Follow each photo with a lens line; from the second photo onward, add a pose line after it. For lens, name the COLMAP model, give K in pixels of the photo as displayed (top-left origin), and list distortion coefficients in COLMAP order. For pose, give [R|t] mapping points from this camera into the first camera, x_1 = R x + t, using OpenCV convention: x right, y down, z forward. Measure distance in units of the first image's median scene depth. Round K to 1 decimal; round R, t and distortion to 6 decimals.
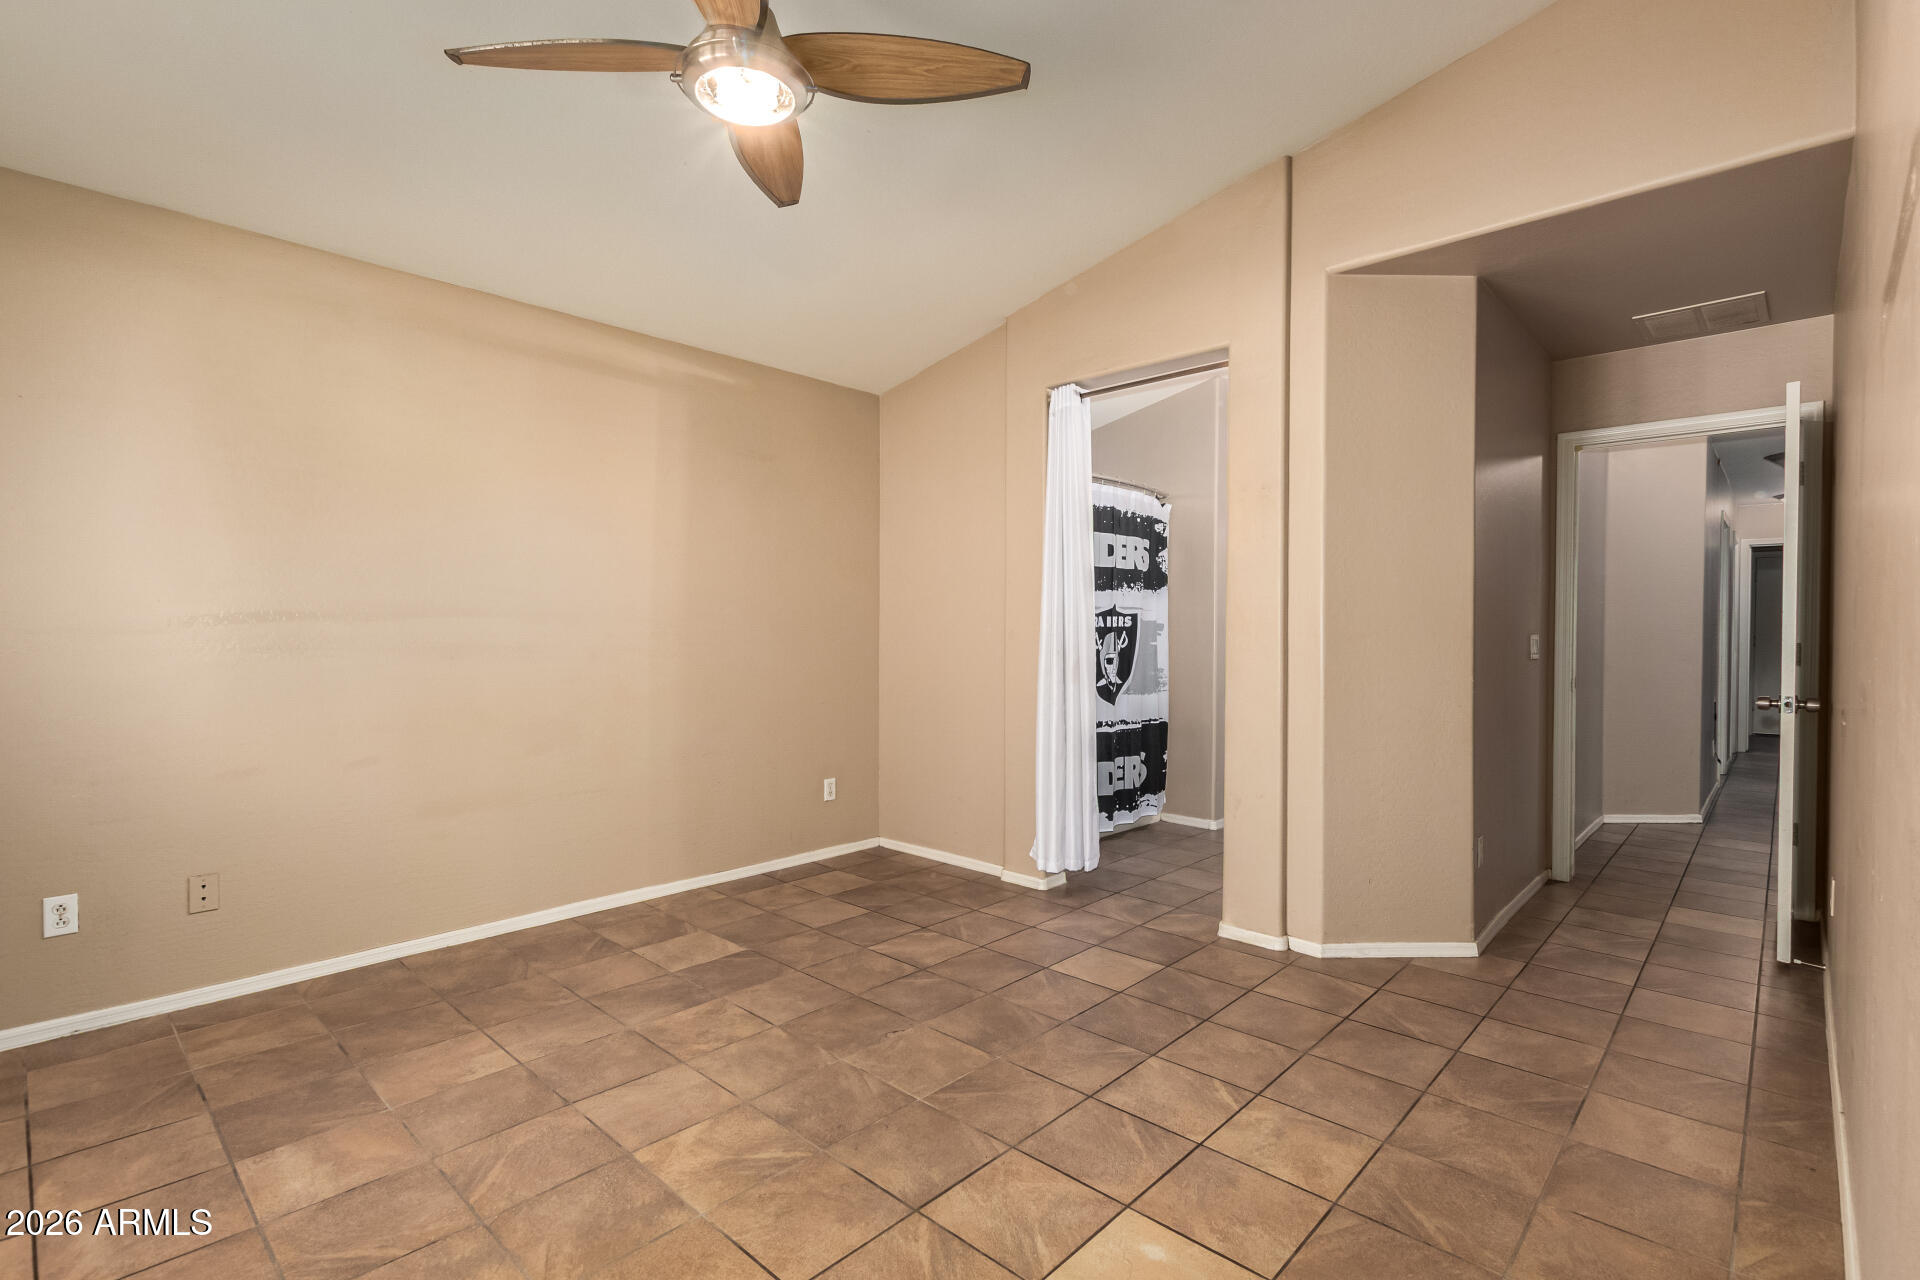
lens RADIAL K [[886.9, 0, 969.0], [0, 886.9, 637.6], [0, 0, 1]] dist [0.002388, 0.000097]
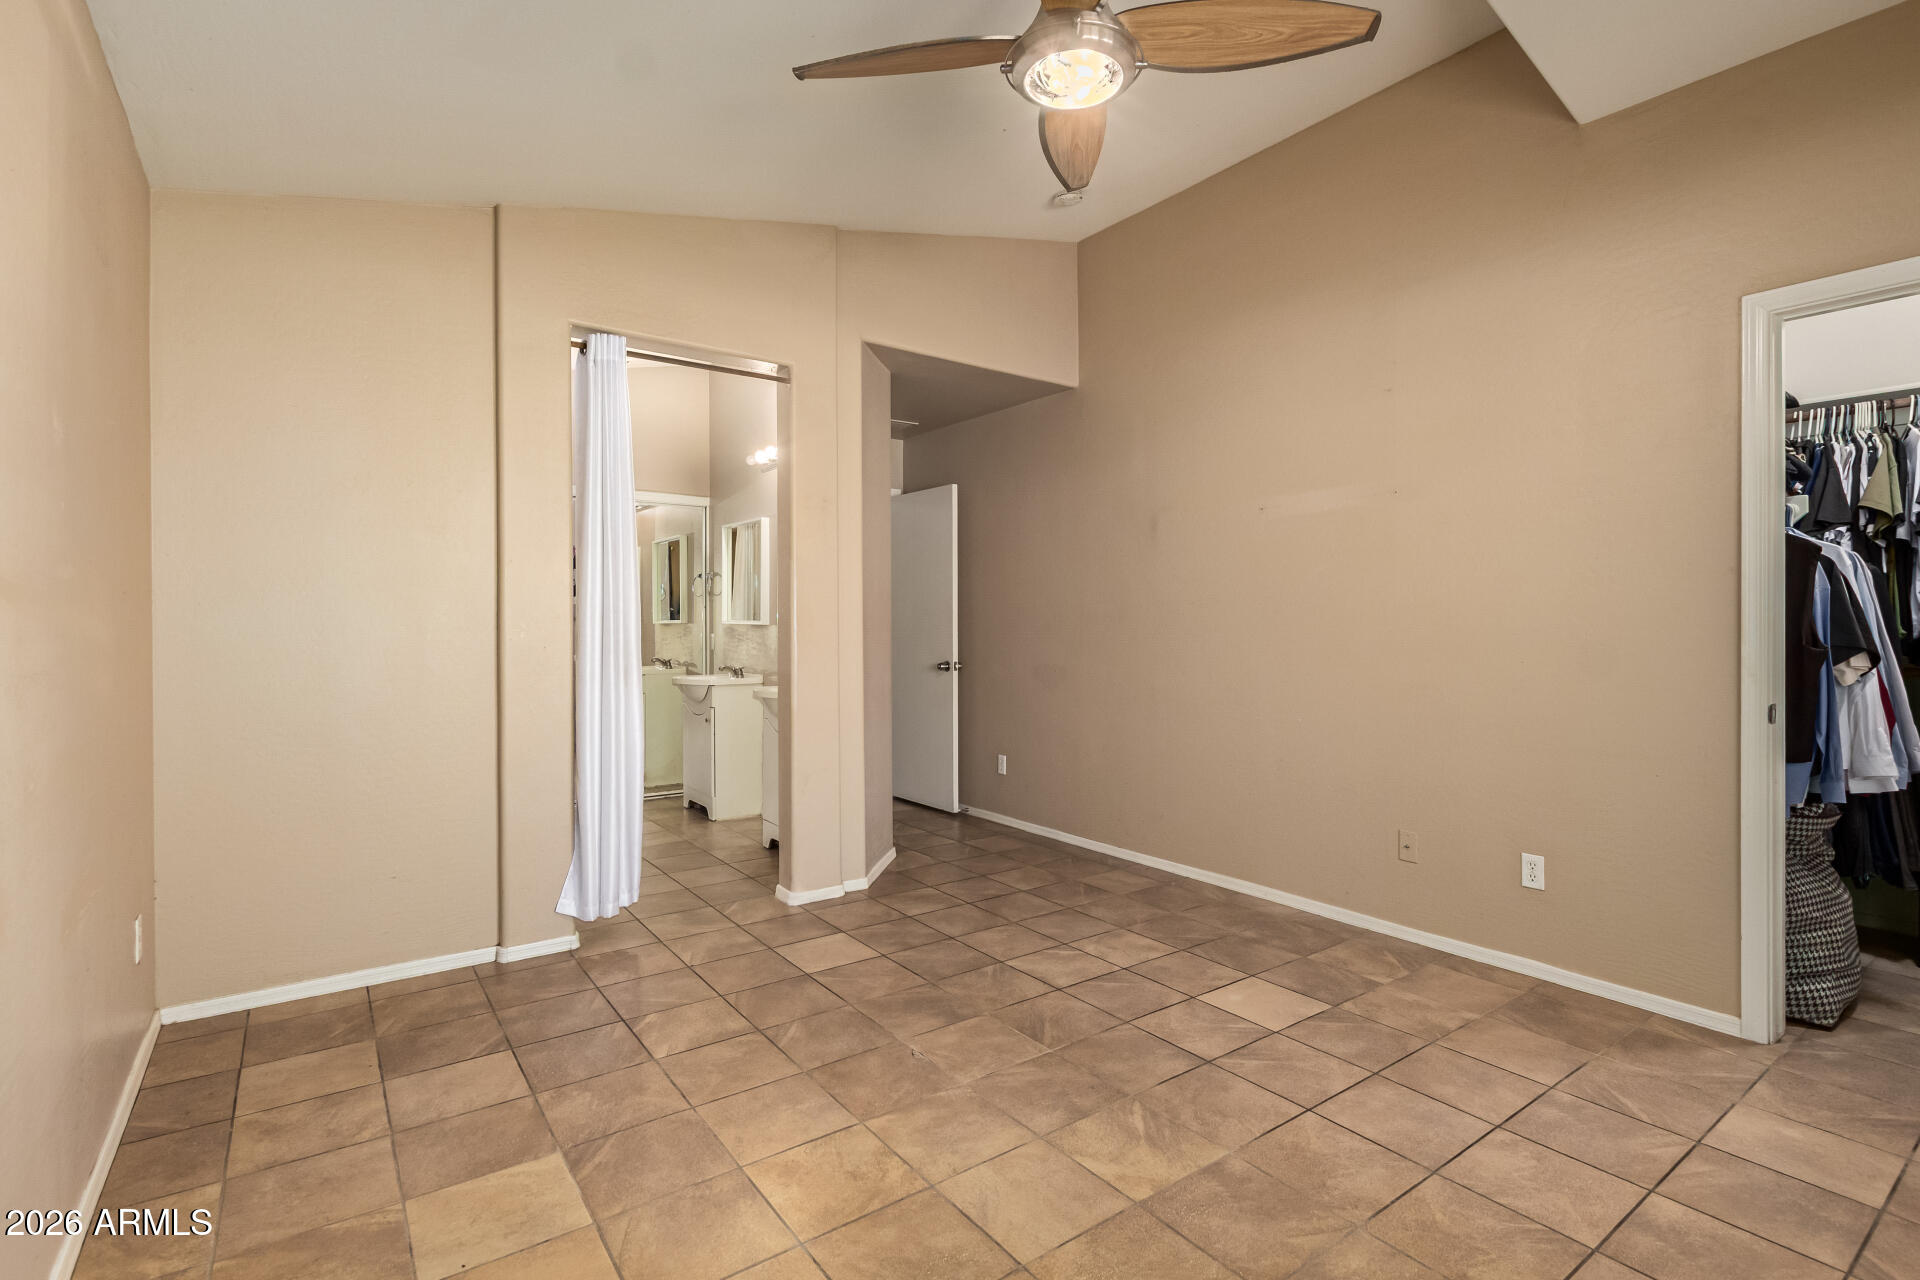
lens RADIAL K [[886.9, 0, 971.3], [0, 886.9, 637.0], [0, 0, 1]] dist [0.002388, 0.000097]
pose [[0.196362, -0.016247, 0.980397, -0.975613], [0.007620, 0.999858, 0.015043, -0.016819], [-0.980502, 0.004517, 0.196458, 0.732915]]
